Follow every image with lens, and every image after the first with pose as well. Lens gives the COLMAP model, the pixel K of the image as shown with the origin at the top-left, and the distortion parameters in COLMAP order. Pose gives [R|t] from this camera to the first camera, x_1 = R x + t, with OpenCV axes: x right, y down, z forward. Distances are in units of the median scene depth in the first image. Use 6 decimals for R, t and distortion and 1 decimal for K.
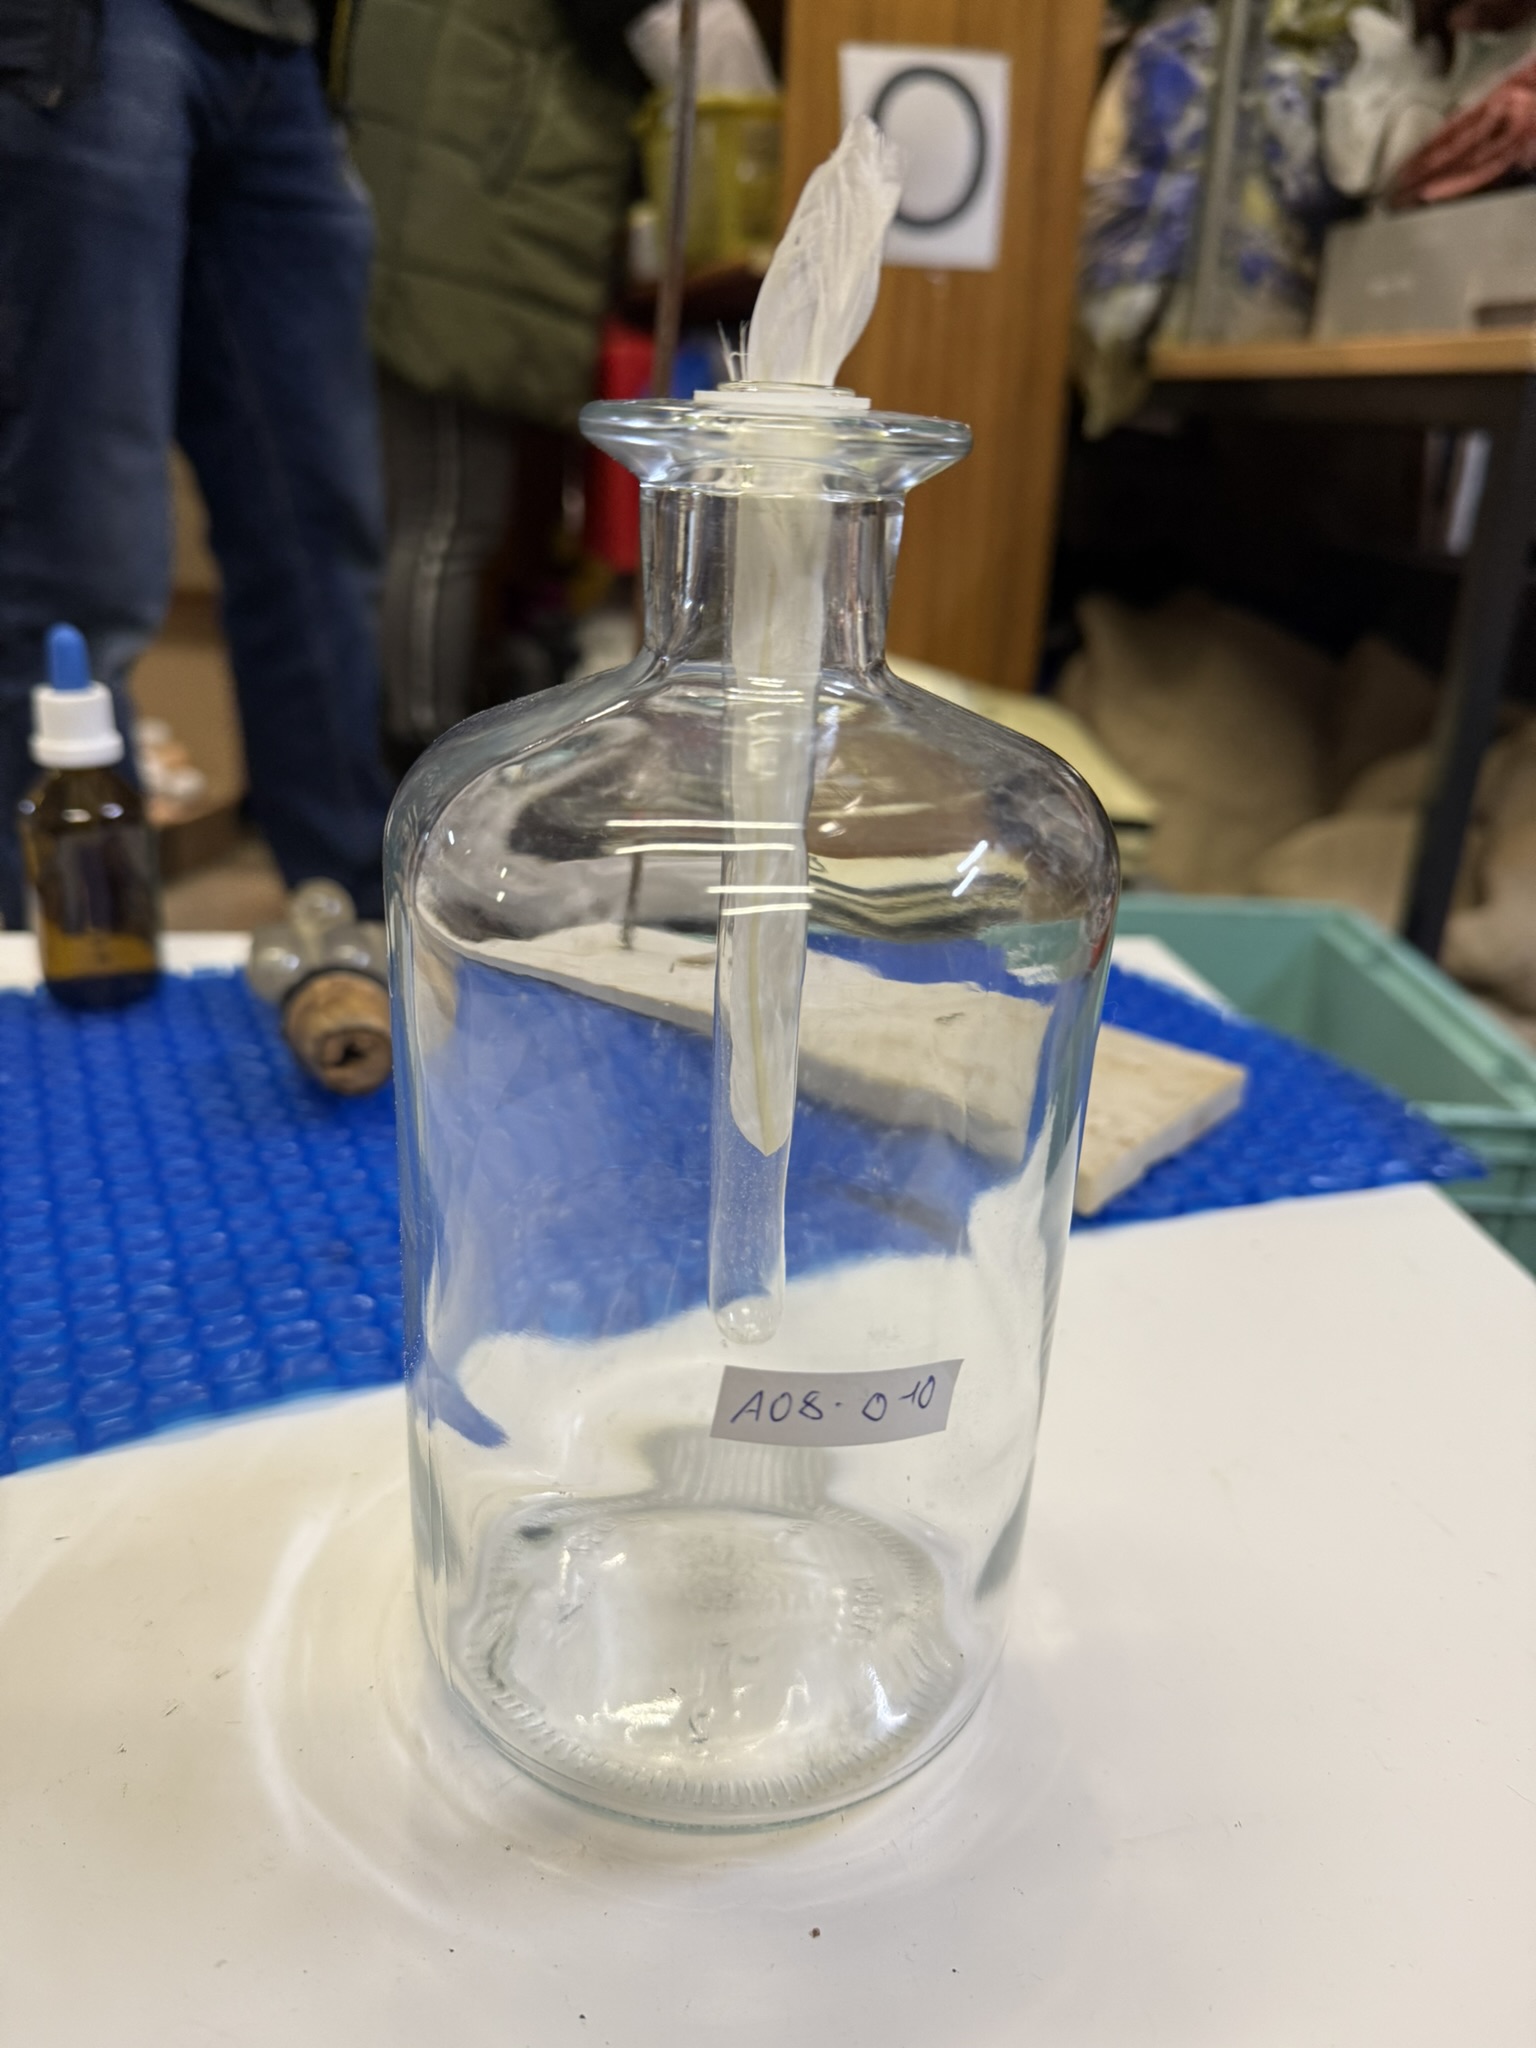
lens RADIAL K [[1483.5, 0, 759.9], [0, 1483.5, 1076.3], [0, 0, 1]] dist [-0.033078, -0.004448]
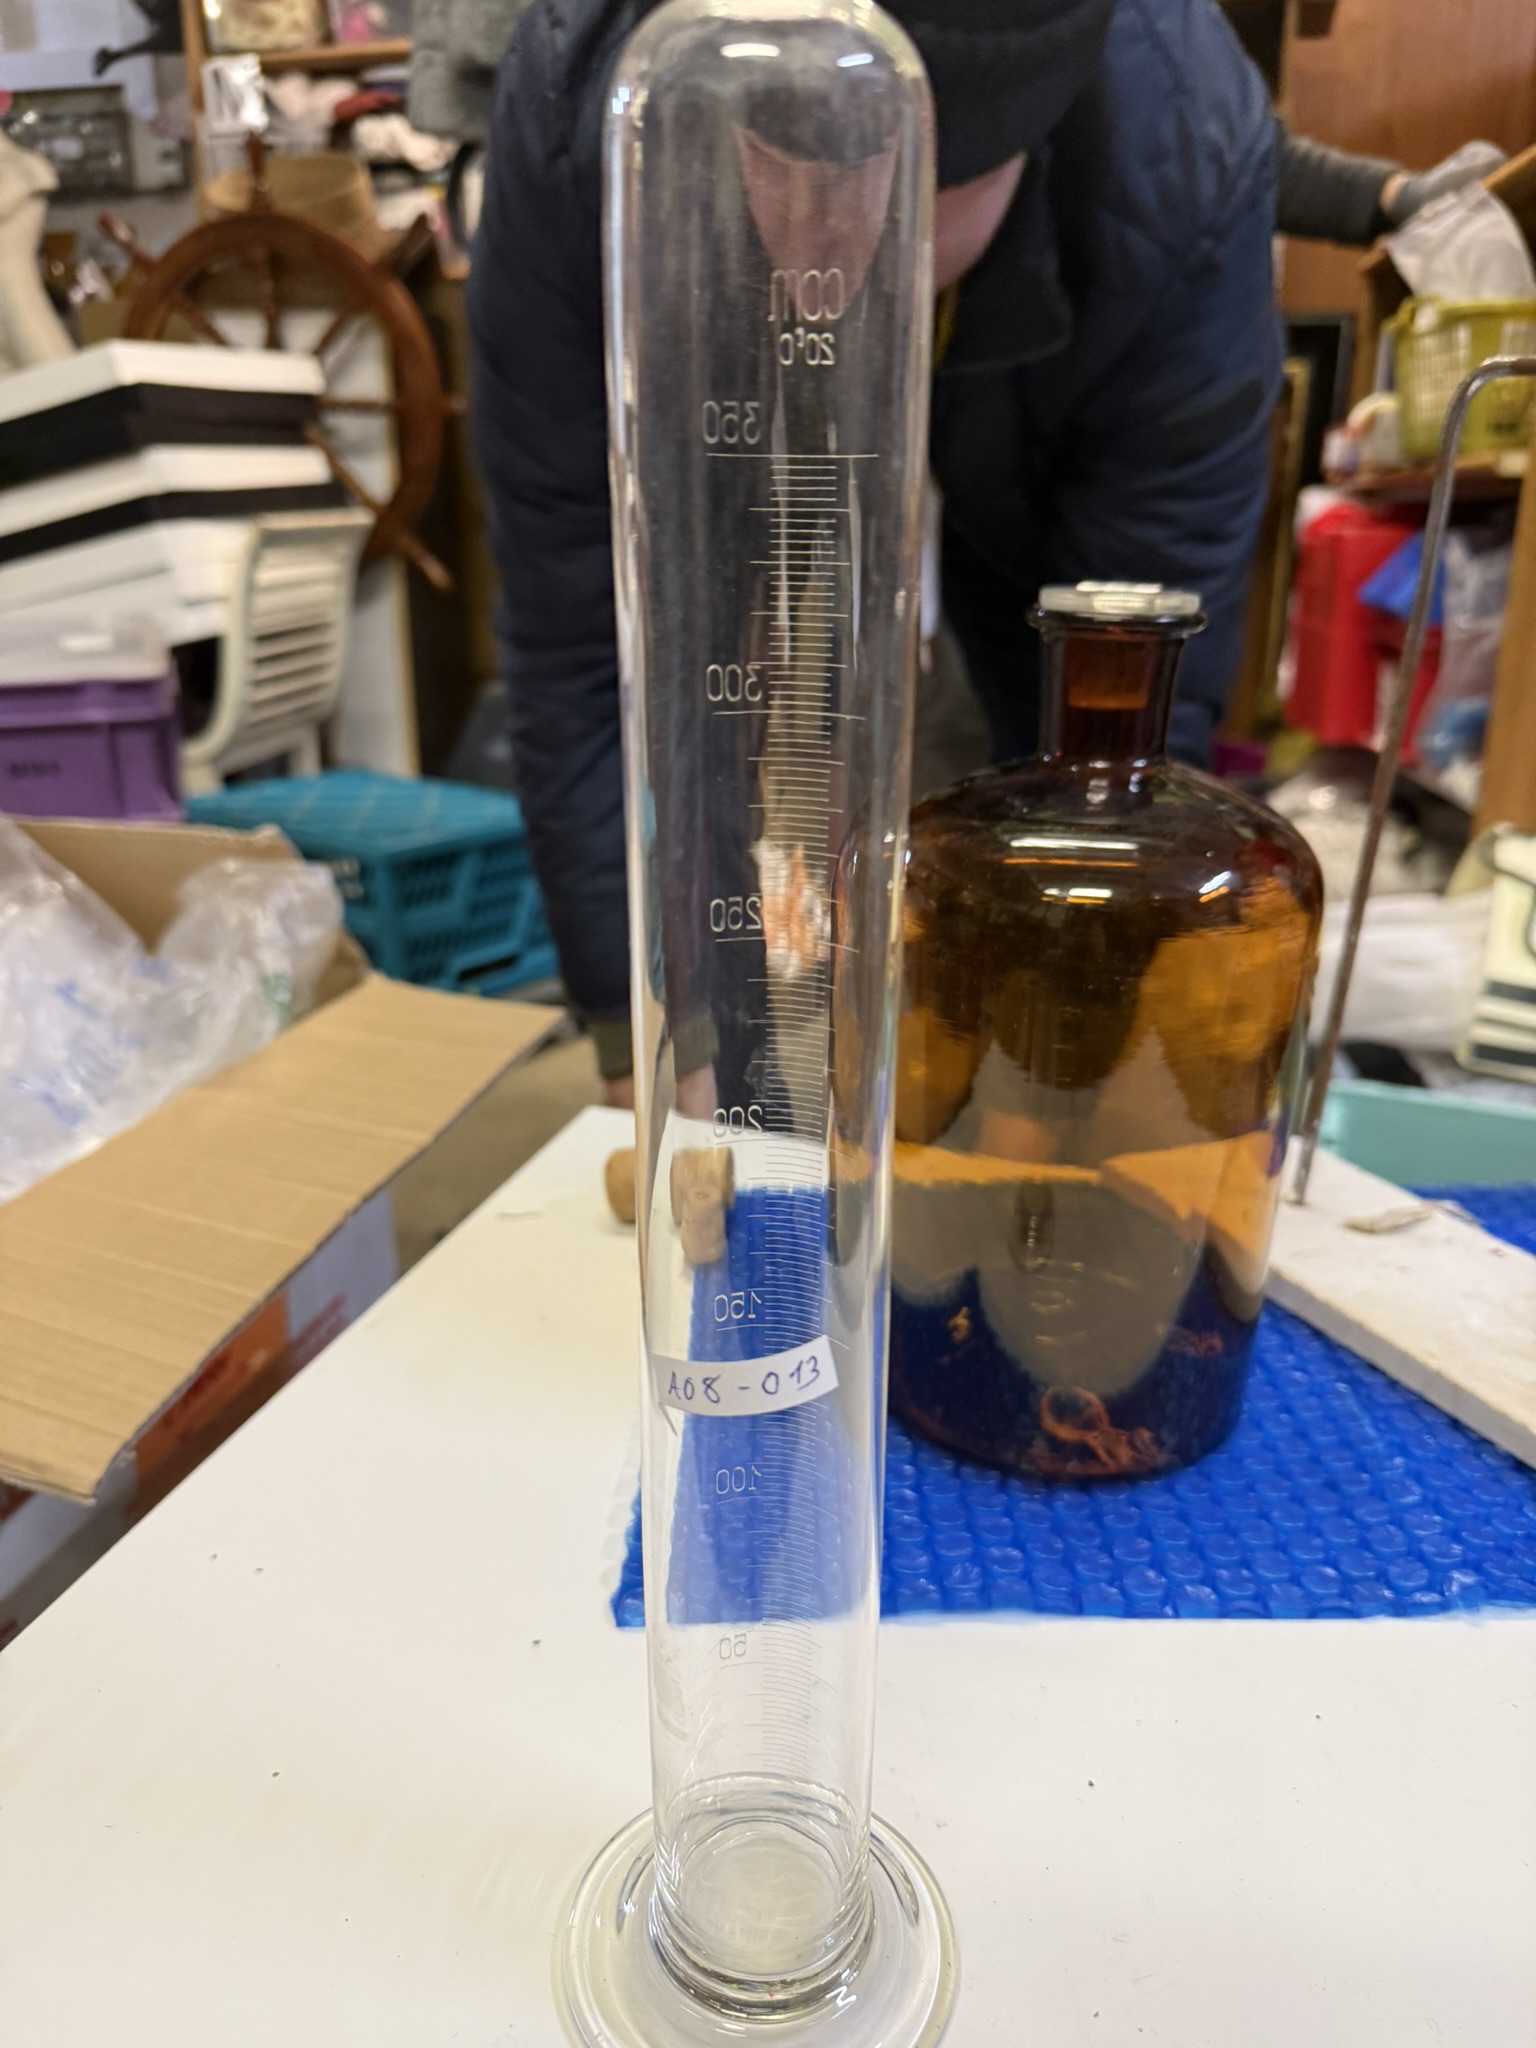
lens RADIAL K [[1537.4, 0, 768.0], [0, 1537.4, 1024.0], [0, 0, 1]] dist [-0.028836, -0.000371]
pose [[0.910065, 0.098088, -0.402692, -0.002525], [-0.137651, 0.987973, -0.070434, -0.038582], [0.390940, 0.119530, 0.912622, -0.083819]]
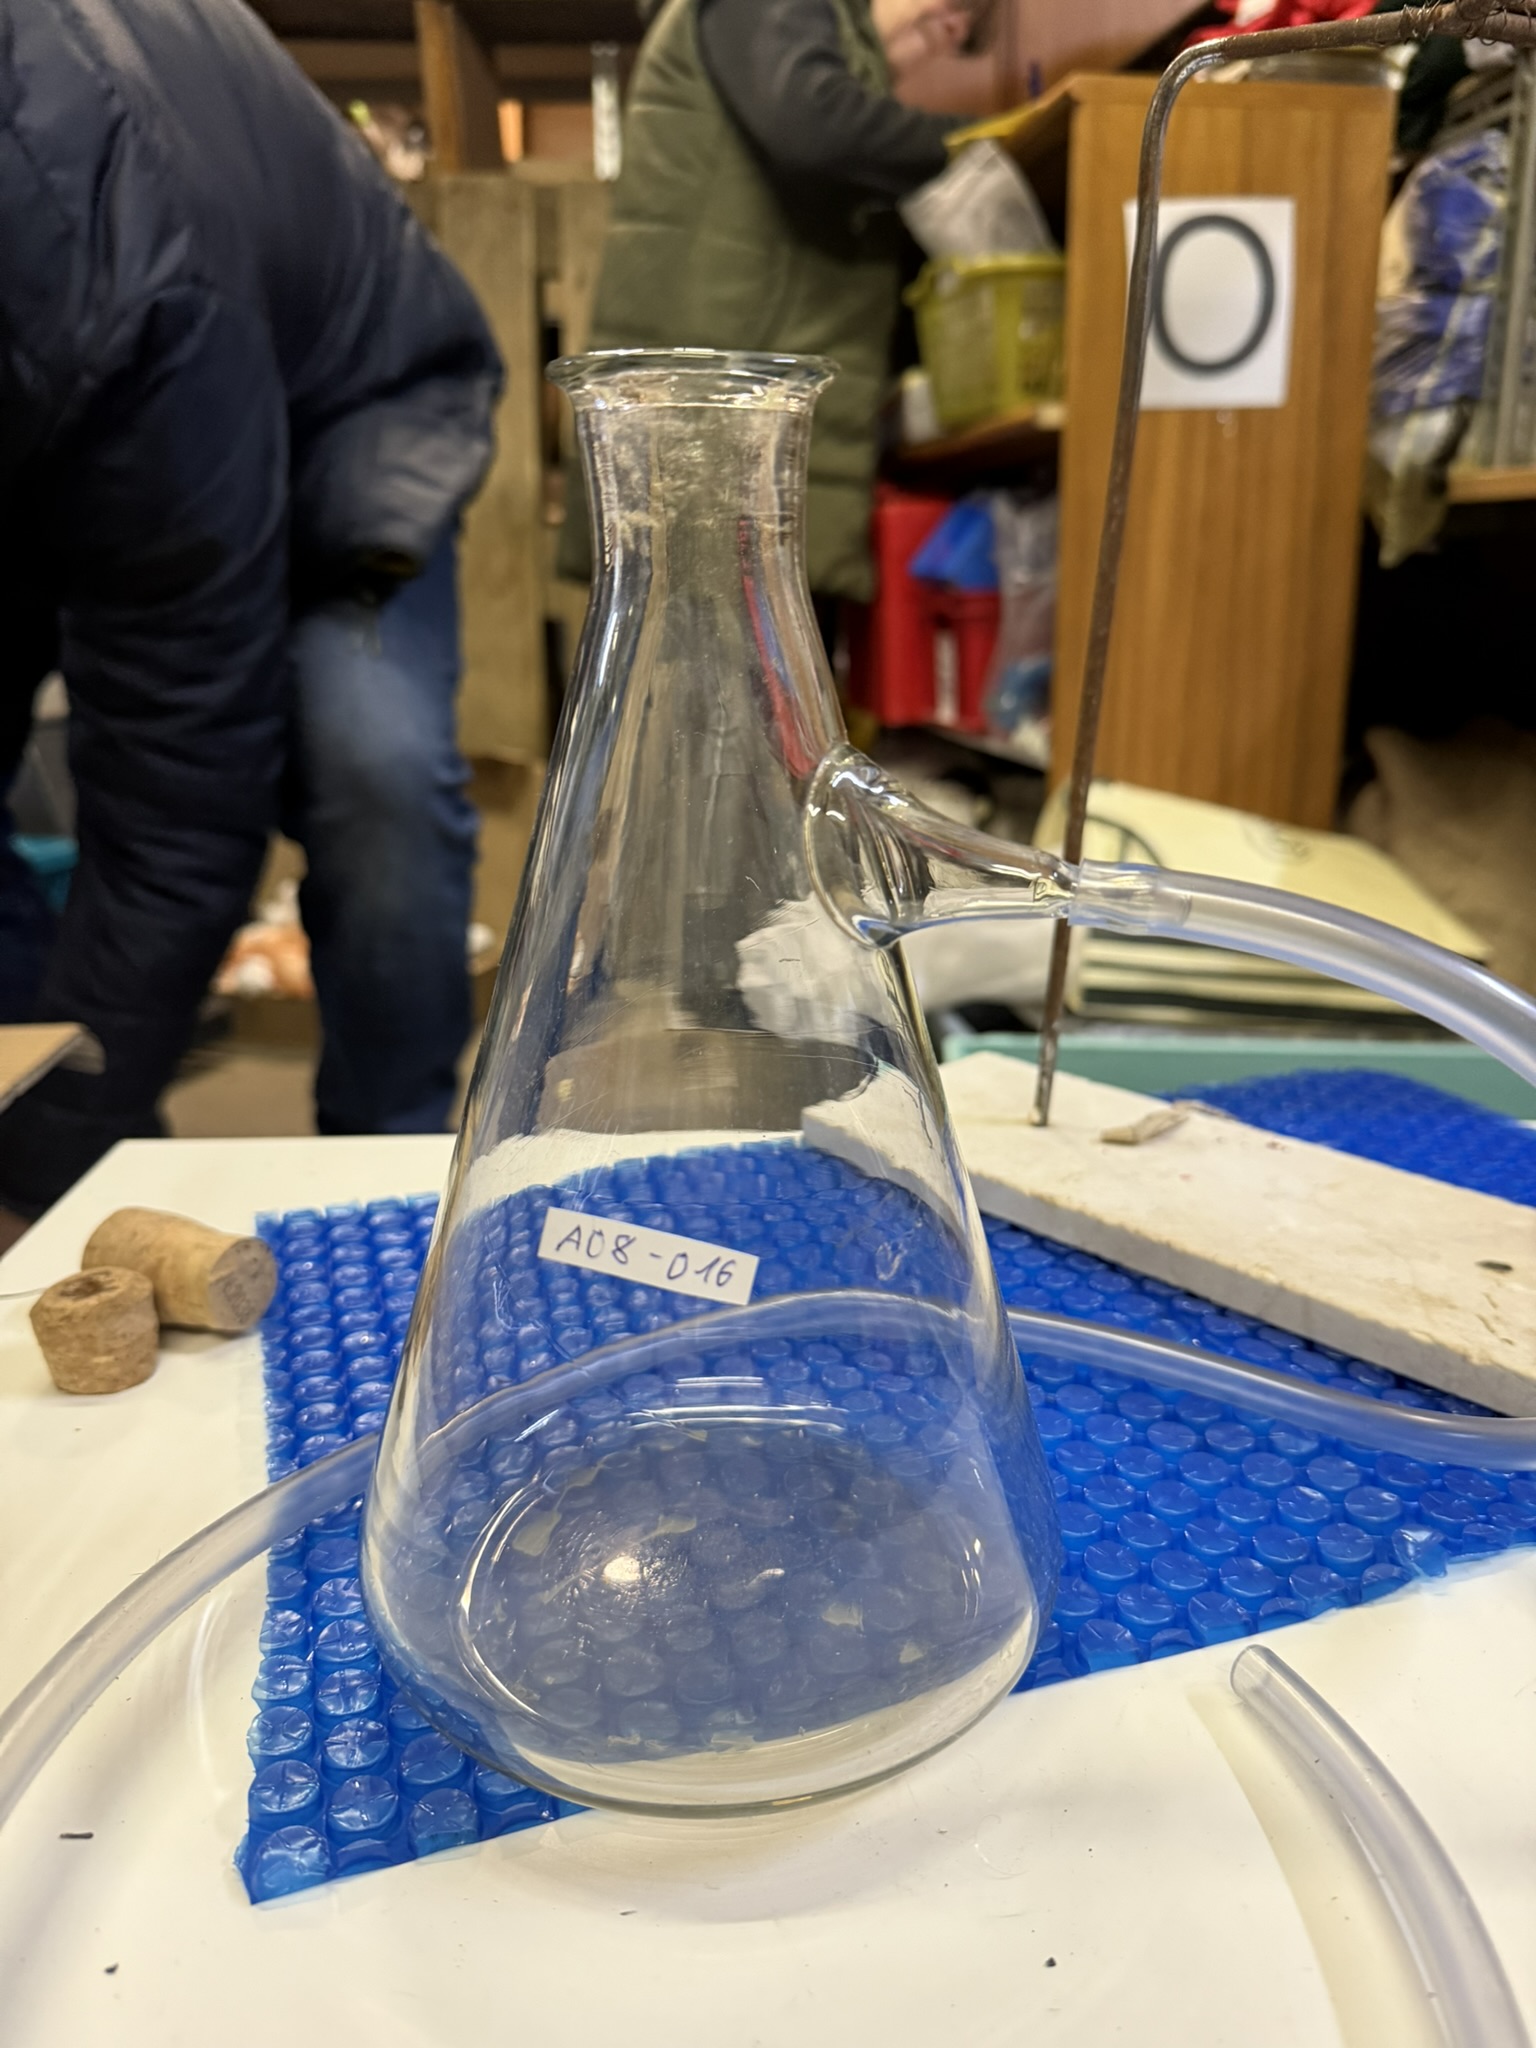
lens RADIAL K [[1483.5, 0, 759.9], [0, 1483.5, 1076.3], [0, 0, 1]] dist [-0.033078, -0.004448]
pose [[0.989710, -0.016327, -0.142150, -0.053668], [0.003805, 0.996120, -0.087920, -0.019693], [0.143034, 0.086474, 0.985933, 0.023429]]
